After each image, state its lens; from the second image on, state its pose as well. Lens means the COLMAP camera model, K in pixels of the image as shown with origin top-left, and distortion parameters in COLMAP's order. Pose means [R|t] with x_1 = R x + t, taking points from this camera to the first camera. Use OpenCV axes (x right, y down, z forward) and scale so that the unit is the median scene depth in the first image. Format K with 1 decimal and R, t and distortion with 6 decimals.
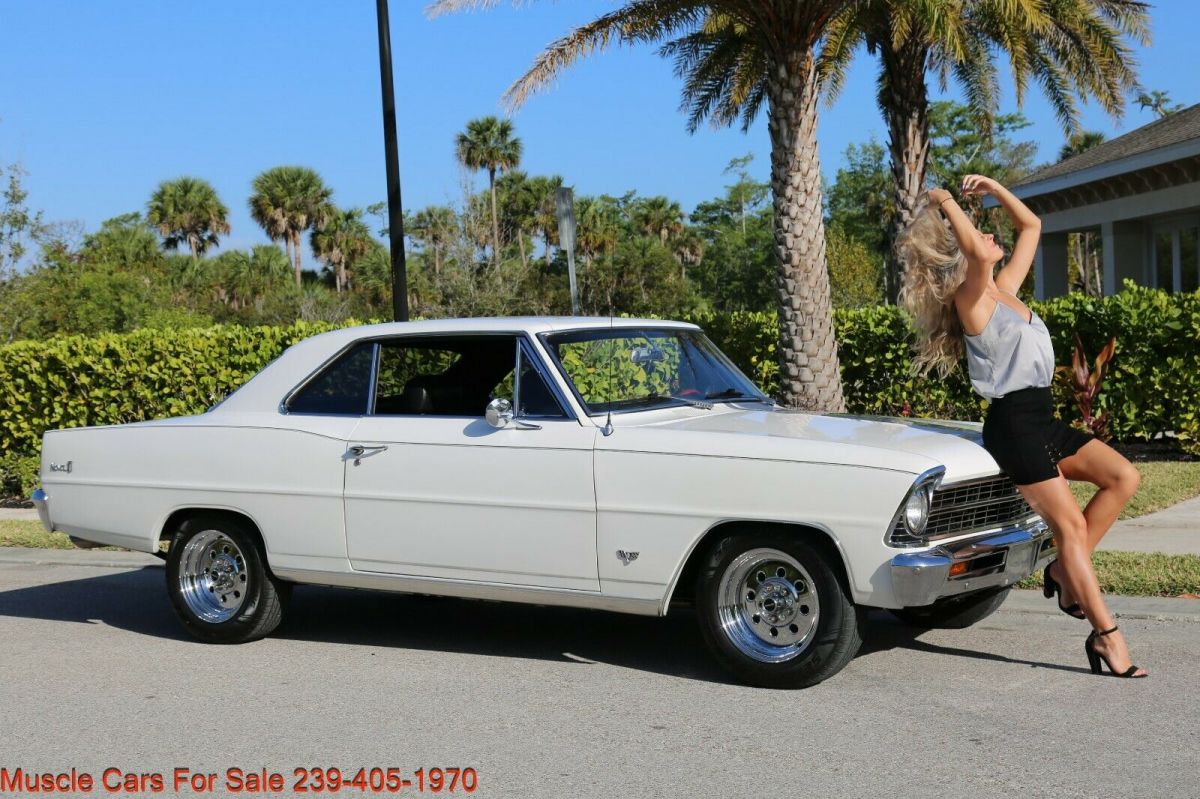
lens RADIAL K [[2016.1, 0, 599.0], [0, 2016.1, 427.5], [0, 0, 1]] dist [0.214523, 0.179599]
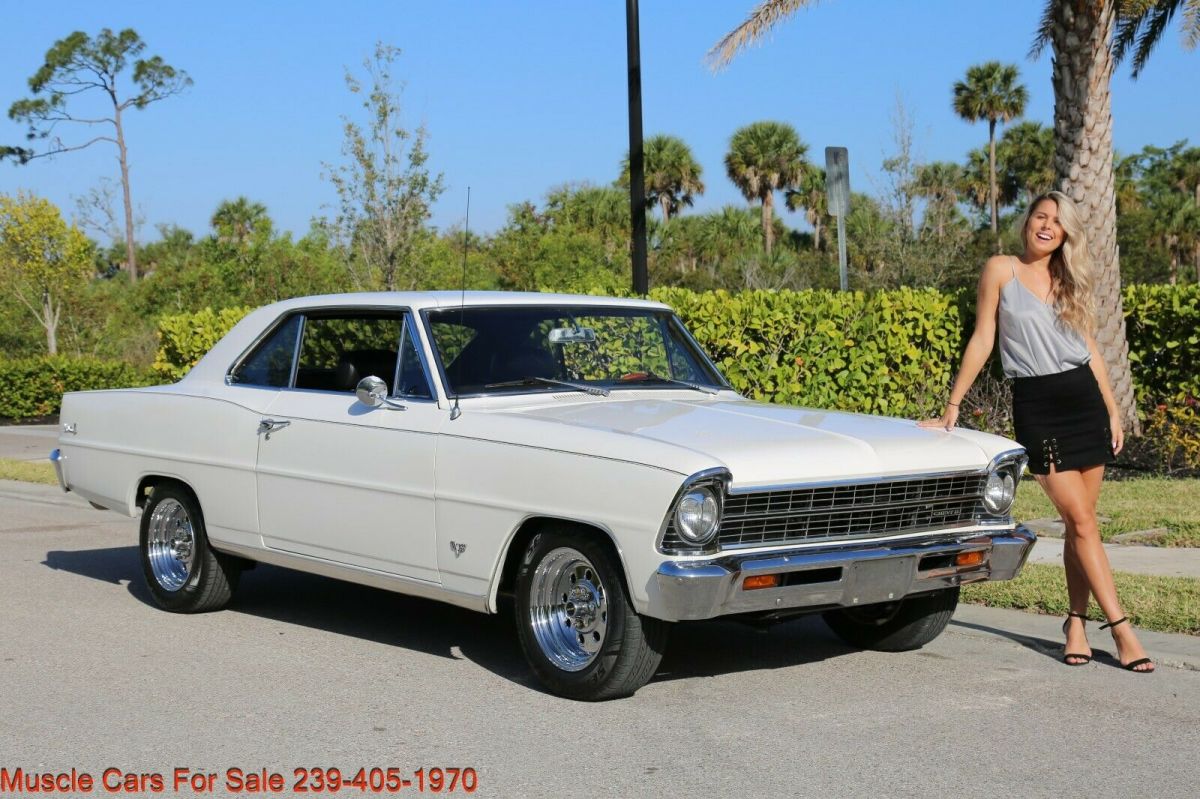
lens RADIAL K [[2147.8, 0, 539.1], [0, 2147.8, 416.4], [0, 0, 1]] dist [0.289264, 0.107752]
pose [[0.948824, 0.039870, -0.313278, 0.176529], [-0.037097, 0.999202, 0.014810, -0.006847], [0.313618, -0.002431, 0.949546, 0.027415]]
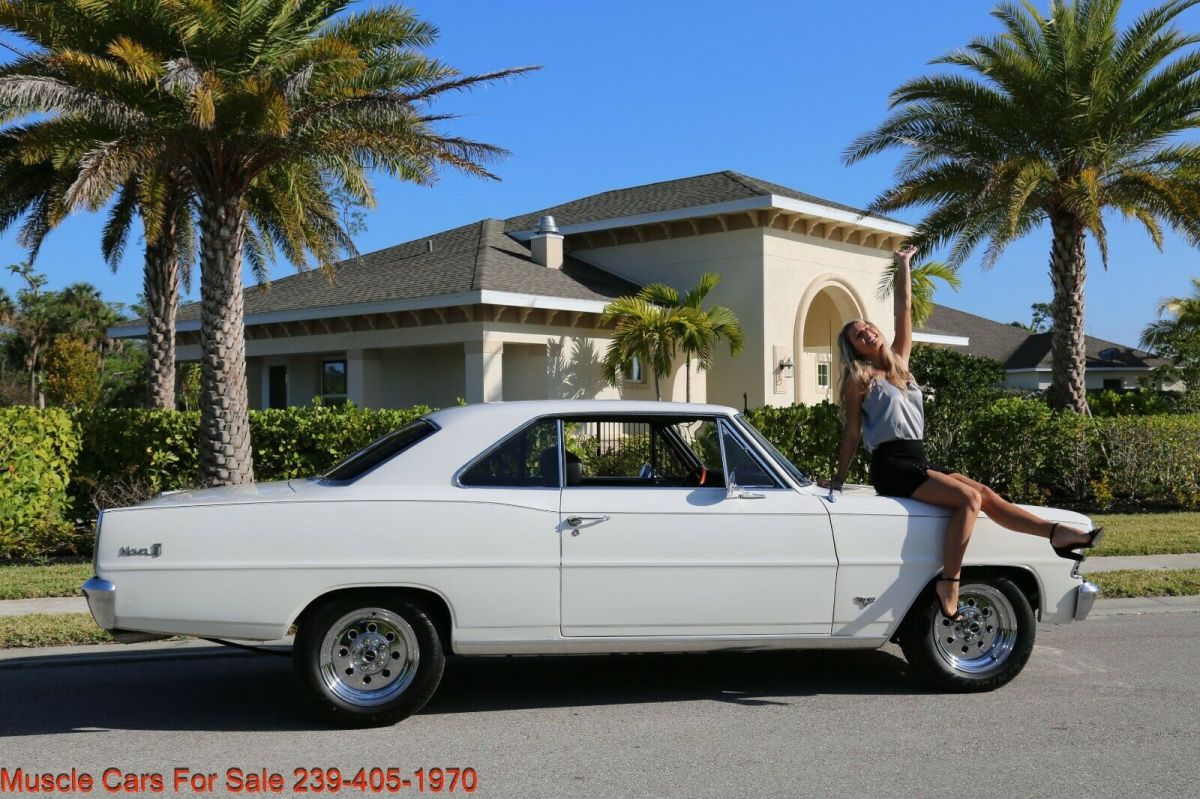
lens RADIAL K [[1364.9, 0, 706.8], [0, 1364.9, 418.7], [0, 0, 1]] dist [-0.000016, 0.010140]
pose [[0.653135, 0.036532, 0.756359, -0.325090], [0.015578, 0.997976, -0.061654, 0.001680], [-0.757081, 0.052051, 0.651244, 0.259927]]
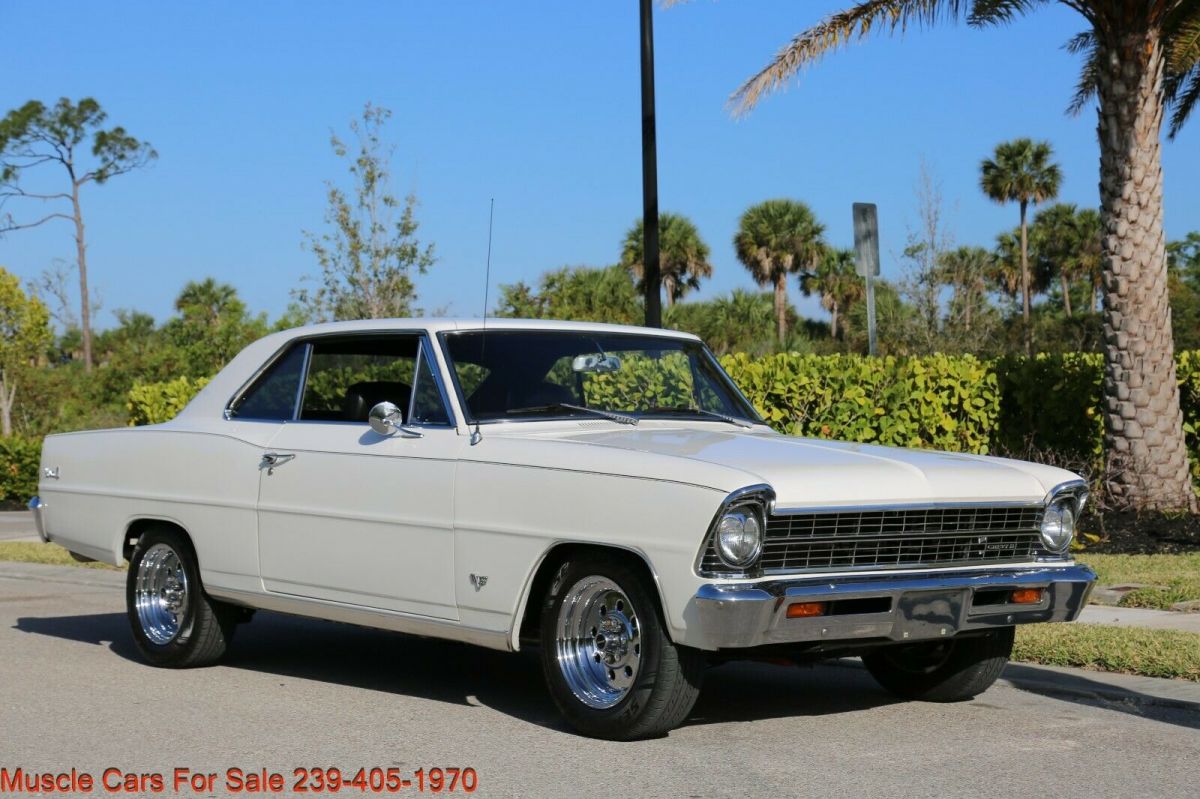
lens RADIAL K [[2354.4, 0, 541.1], [0, 2354.4, 405.0], [0, 0, 1]] dist [0.345875, 0.237446]
pose [[0.950863, 0.029374, -0.308217, 0.173378], [-0.043876, 0.998227, -0.040227, 0.013242], [0.306489, 0.051774, 0.950465, 0.010763]]
